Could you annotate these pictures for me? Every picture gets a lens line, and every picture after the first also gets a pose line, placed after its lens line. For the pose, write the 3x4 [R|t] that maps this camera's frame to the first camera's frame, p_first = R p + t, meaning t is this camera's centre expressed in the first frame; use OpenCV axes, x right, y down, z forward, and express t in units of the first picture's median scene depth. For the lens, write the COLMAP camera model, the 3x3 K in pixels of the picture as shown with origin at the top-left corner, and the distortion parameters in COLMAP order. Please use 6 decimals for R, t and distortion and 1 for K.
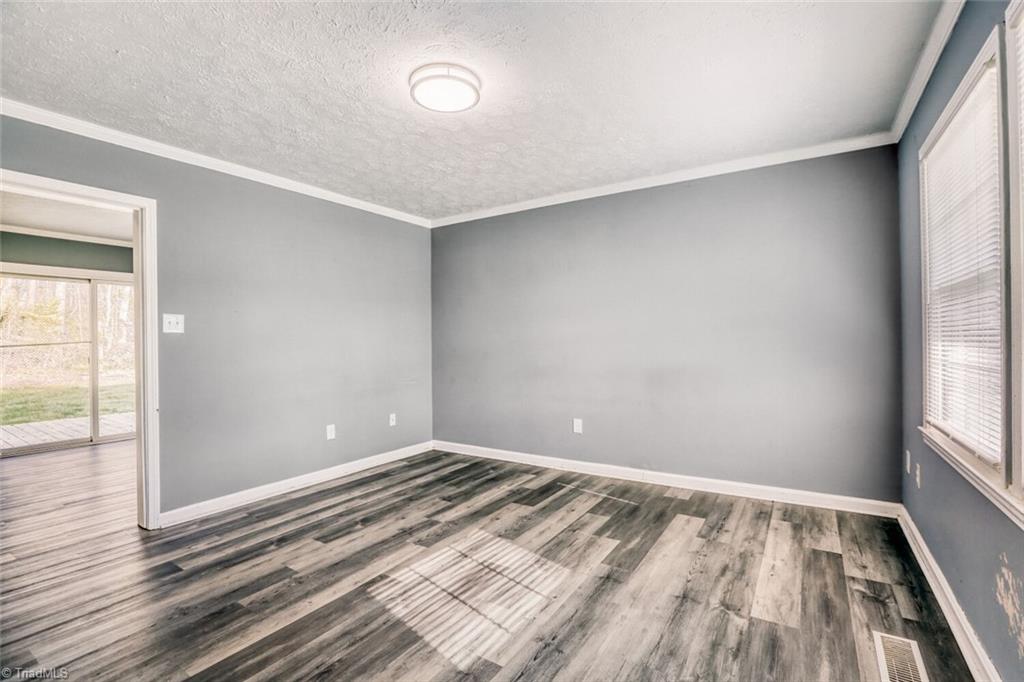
lens RADIAL K [[471.8, 0, 507.4], [0, 471.8, 343.9], [0, 0, 1]] dist [-0.040290, 0.019325]
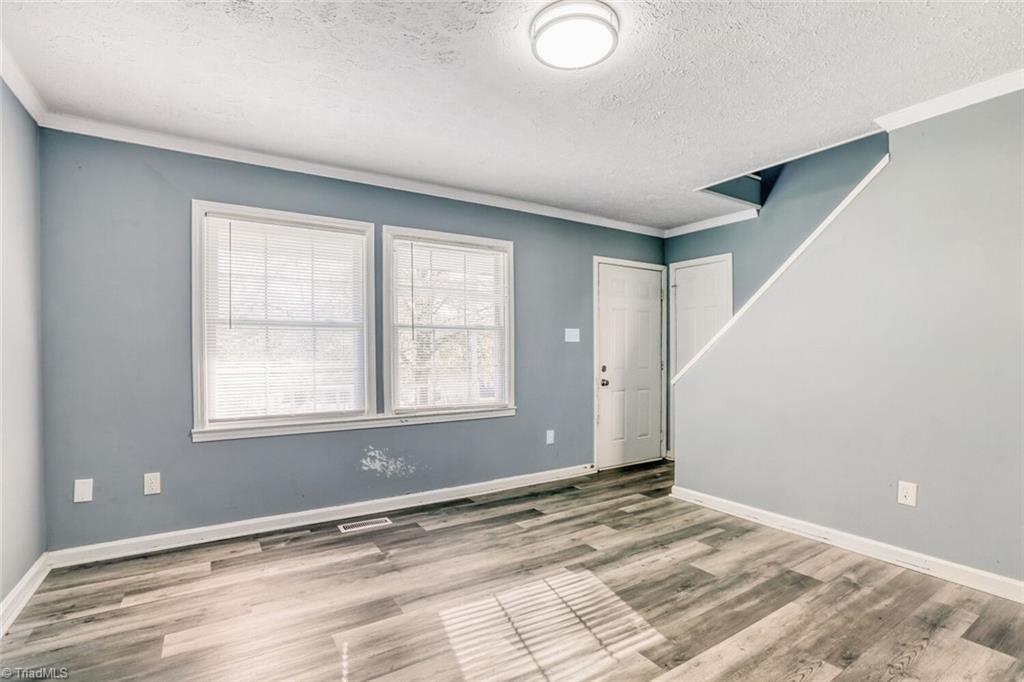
lens RADIAL K [[471.8, 0, 507.4], [0, 471.8, 343.9], [0, 0, 1]] dist [-0.040290, 0.019325]
pose [[-0.908046, 0.022120, 0.418286, -0.419207], [0.017408, 0.999735, -0.015078, -0.015180], [-0.418508, -0.006410, -0.908190, 2.074173]]
